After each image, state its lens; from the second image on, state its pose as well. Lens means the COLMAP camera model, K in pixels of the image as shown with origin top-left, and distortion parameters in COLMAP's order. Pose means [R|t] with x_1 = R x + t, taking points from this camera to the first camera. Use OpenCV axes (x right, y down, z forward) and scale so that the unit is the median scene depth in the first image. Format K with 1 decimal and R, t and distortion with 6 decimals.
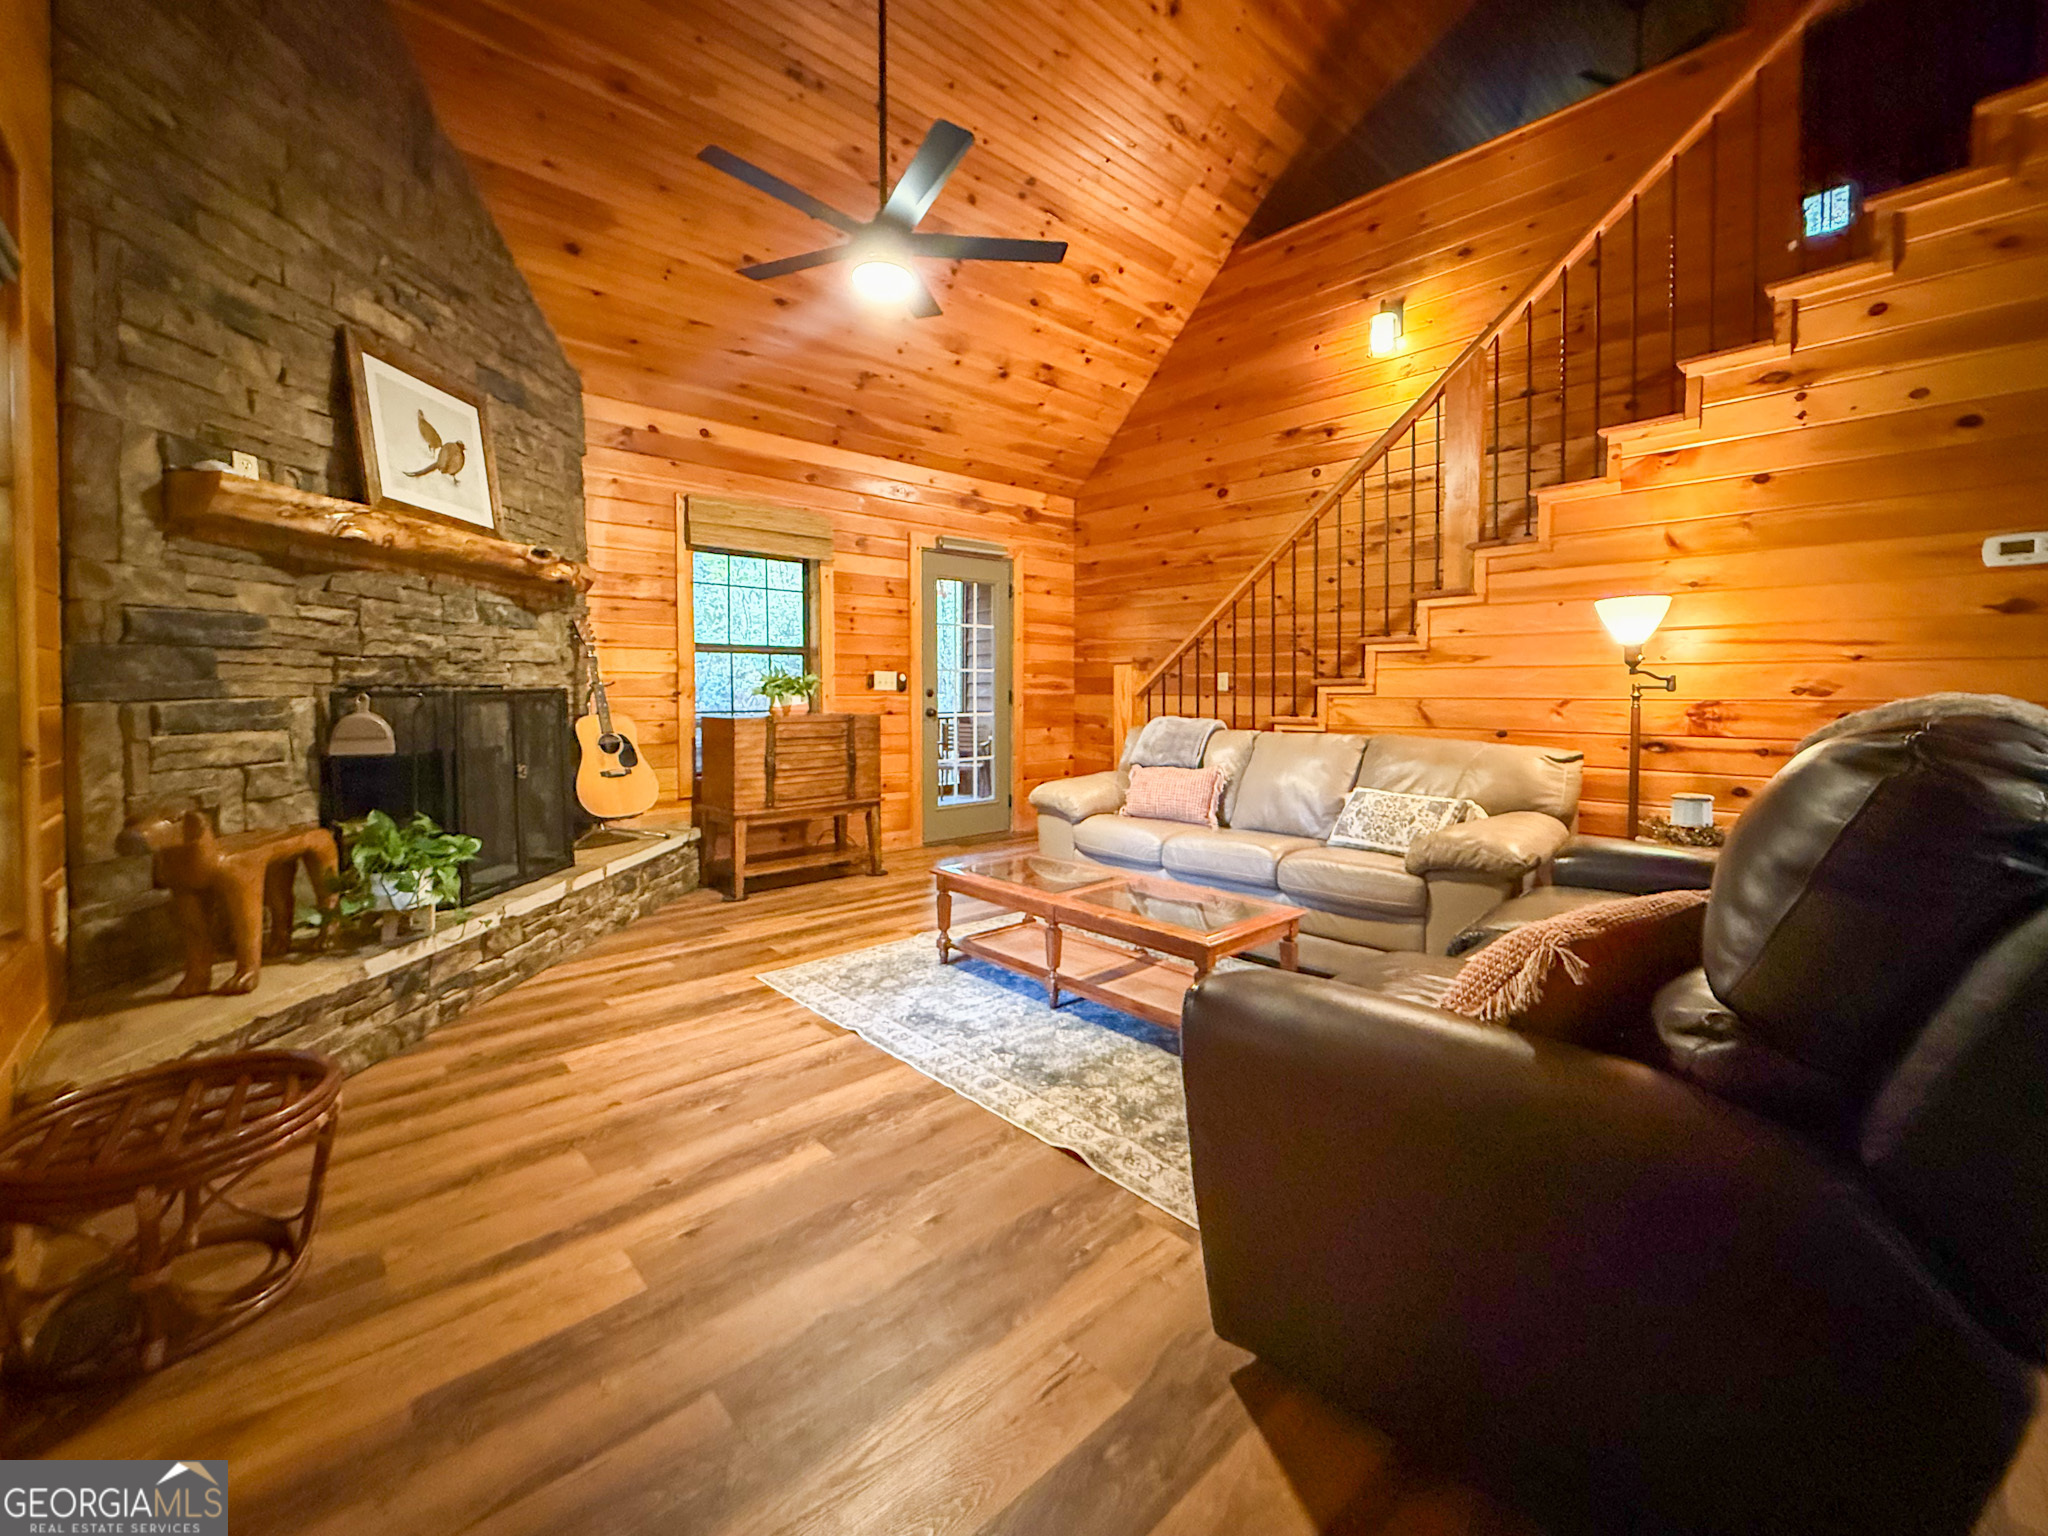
lens RADIAL K [[832.6, 0, 1024.0], [0, 832.6, 768.0], [0, 0, 1]] dist [0.000135, 0.000004]
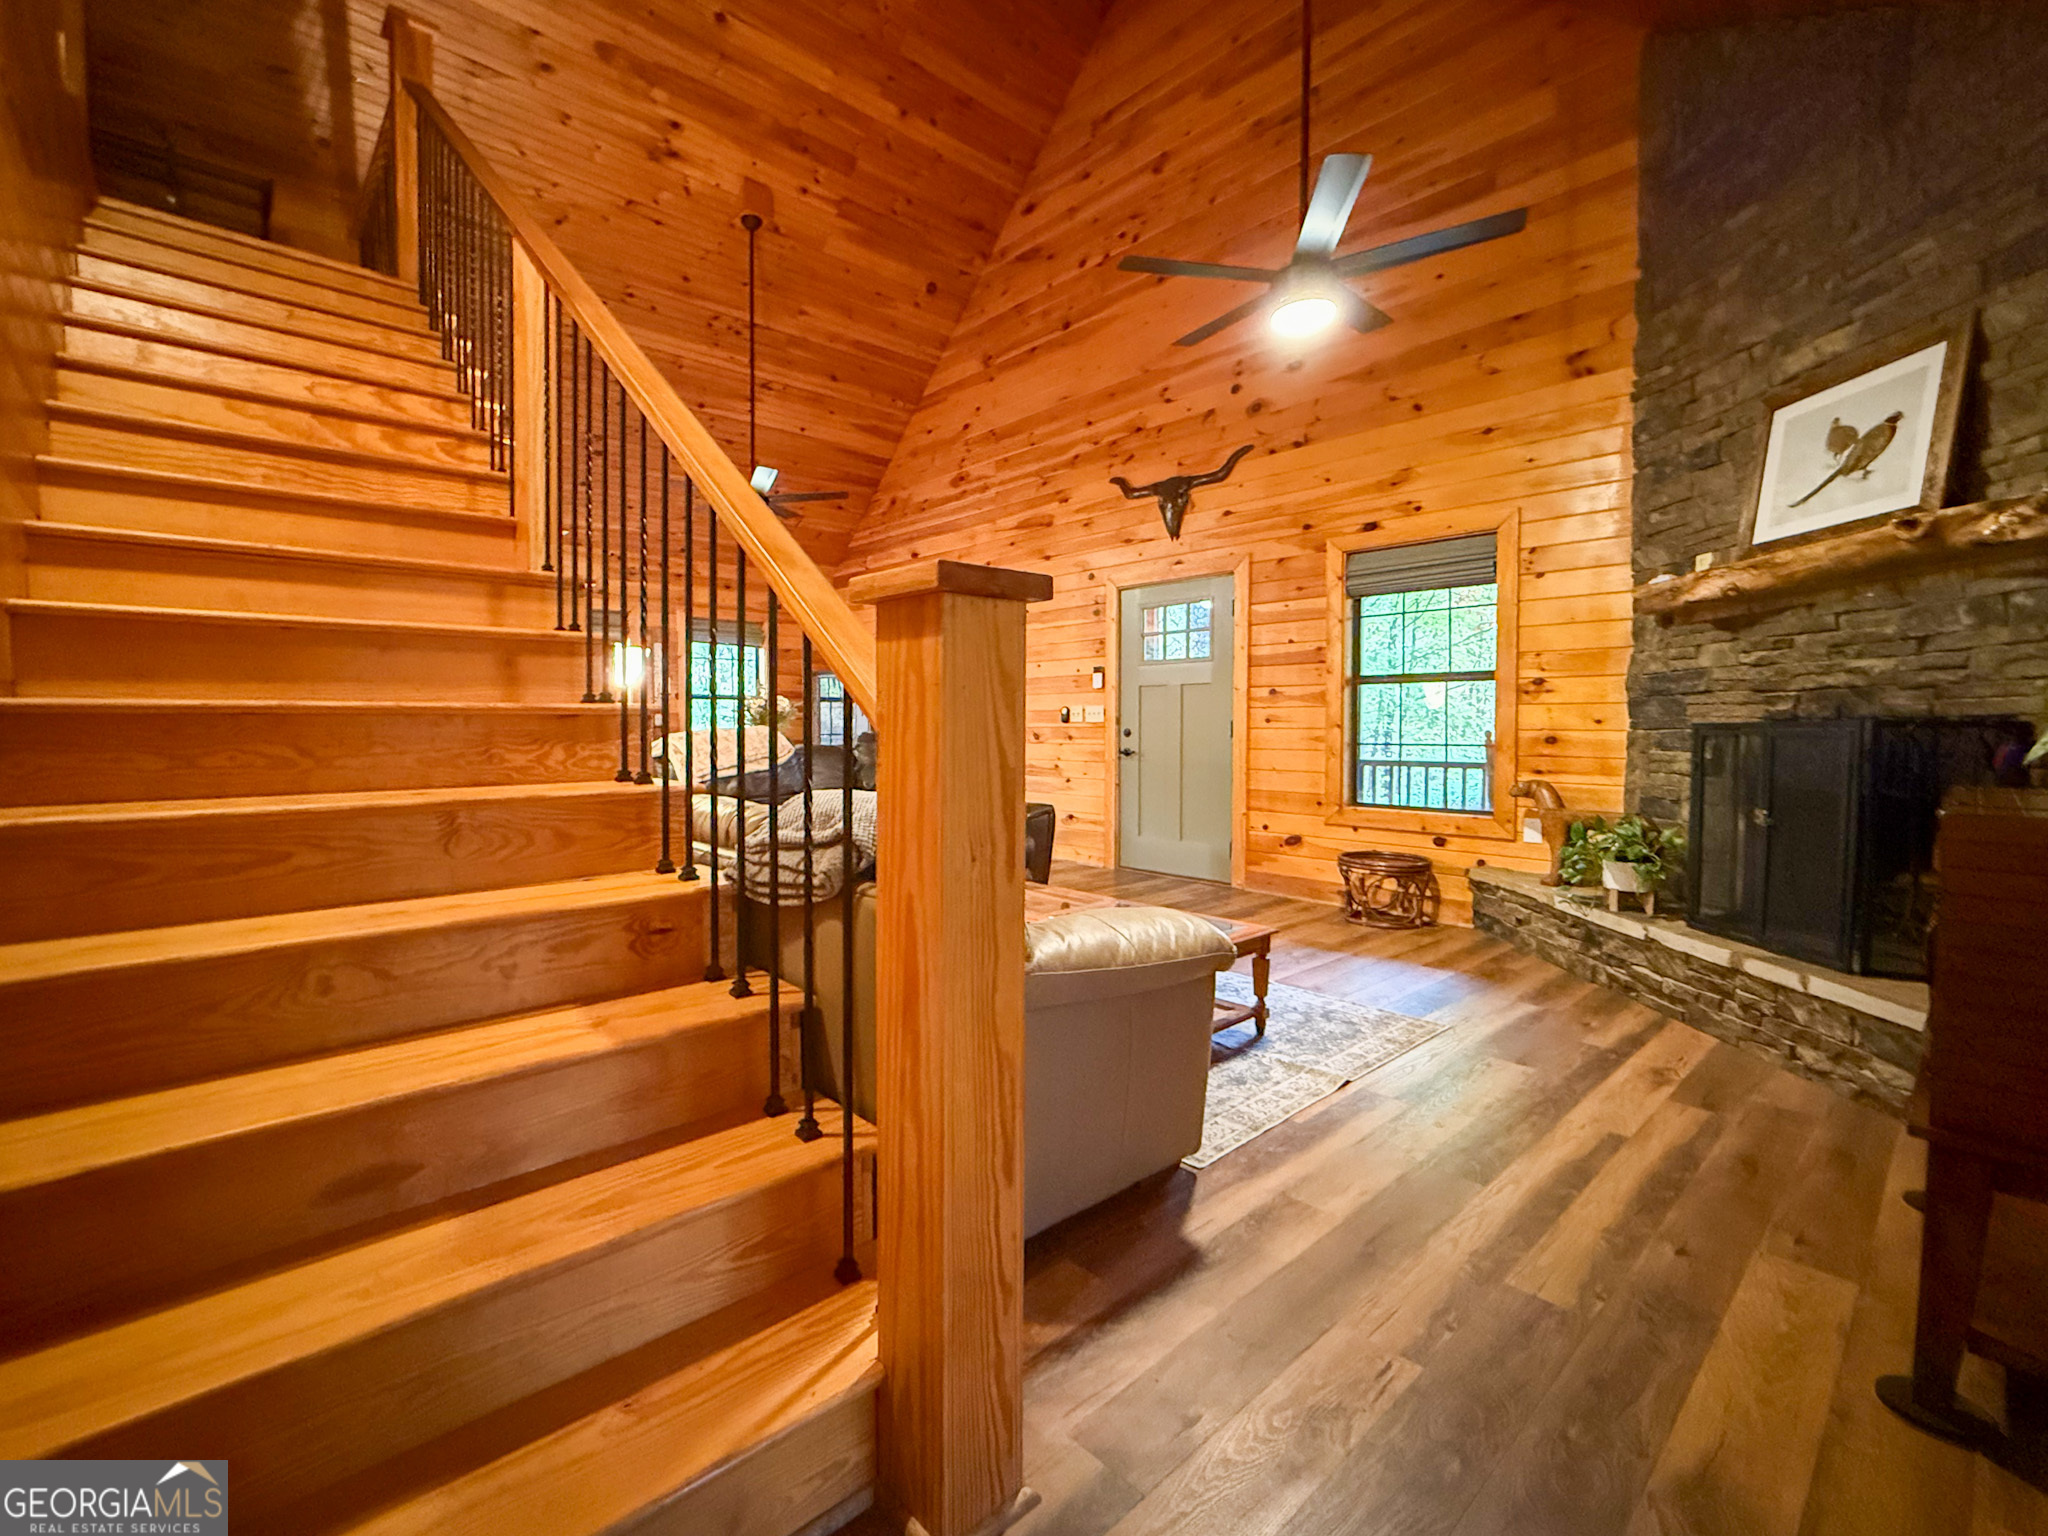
lens RADIAL K [[872.8, 0, 957.4], [0, 872.8, 754.3], [0, 0, 1]] dist [-0.001727, 0.000427]
pose [[-0.998936, -0.003829, 0.045965, 0.206189], [0.002107, 0.991719, 0.128406, -0.197907], [-0.046076, 0.128366, -0.990656, 2.148173]]
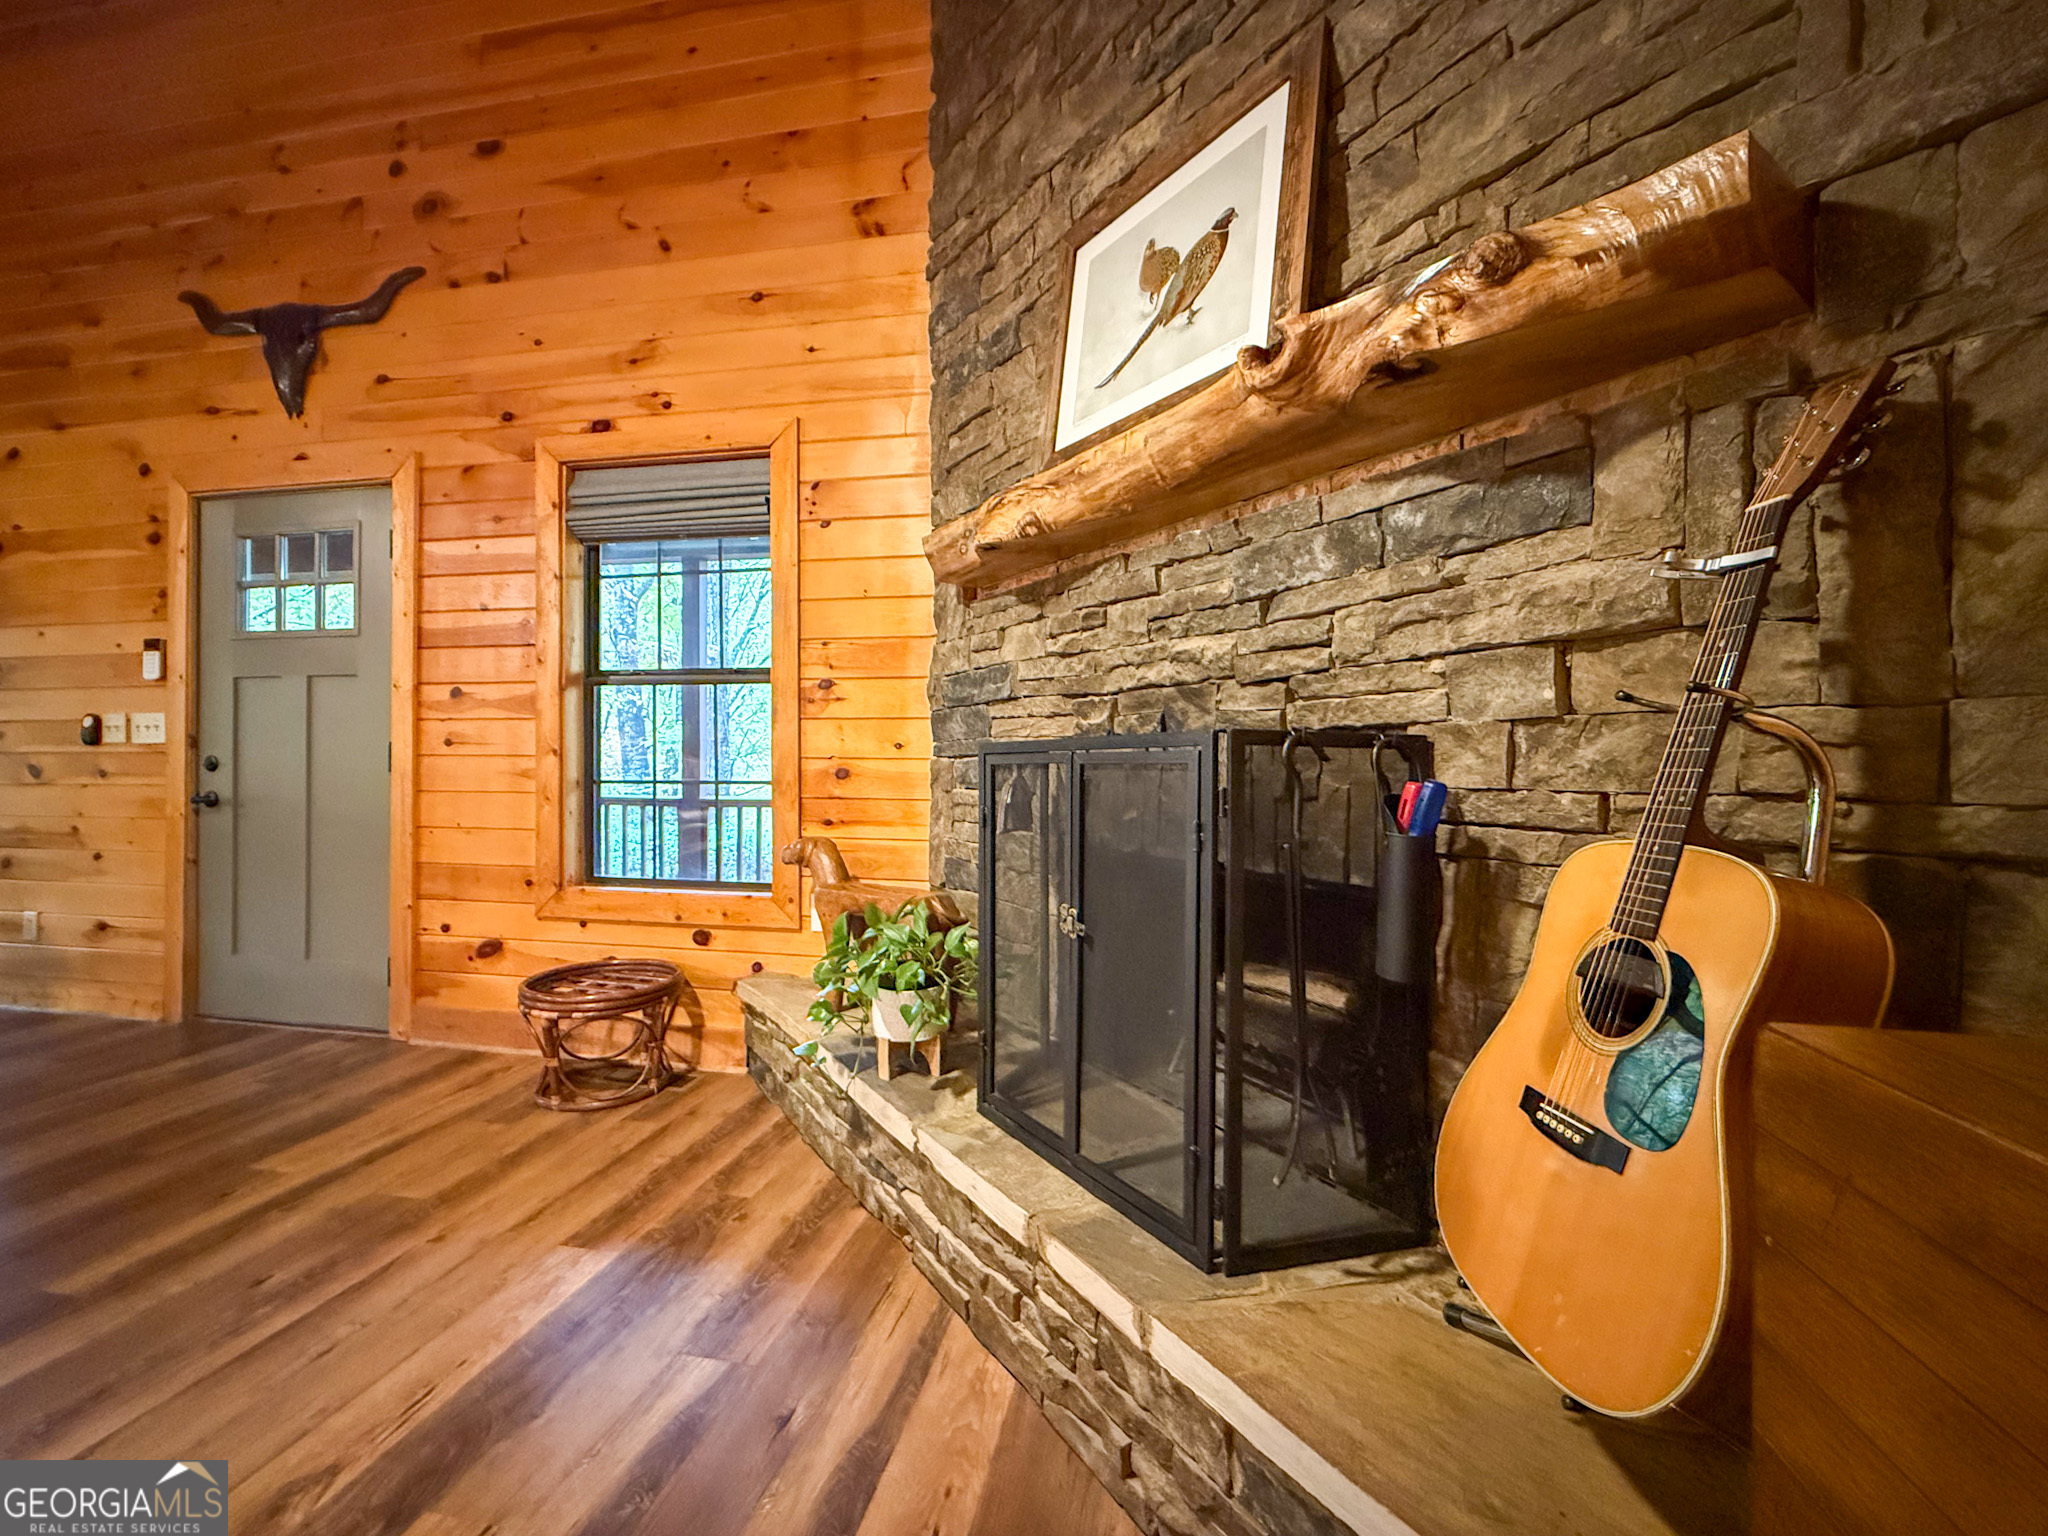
lens RADIAL K [[834.6, 0, 1028.5], [0, 834.6, 736.4], [0, 0, 1]] dist [0.000366, -0.000172]
pose [[-0.811592, -0.022753, -0.583781, -0.359703], [-0.061679, 0.996994, 0.046891, -0.127515], [0.580960, 0.074064, -0.810556, 1.501410]]
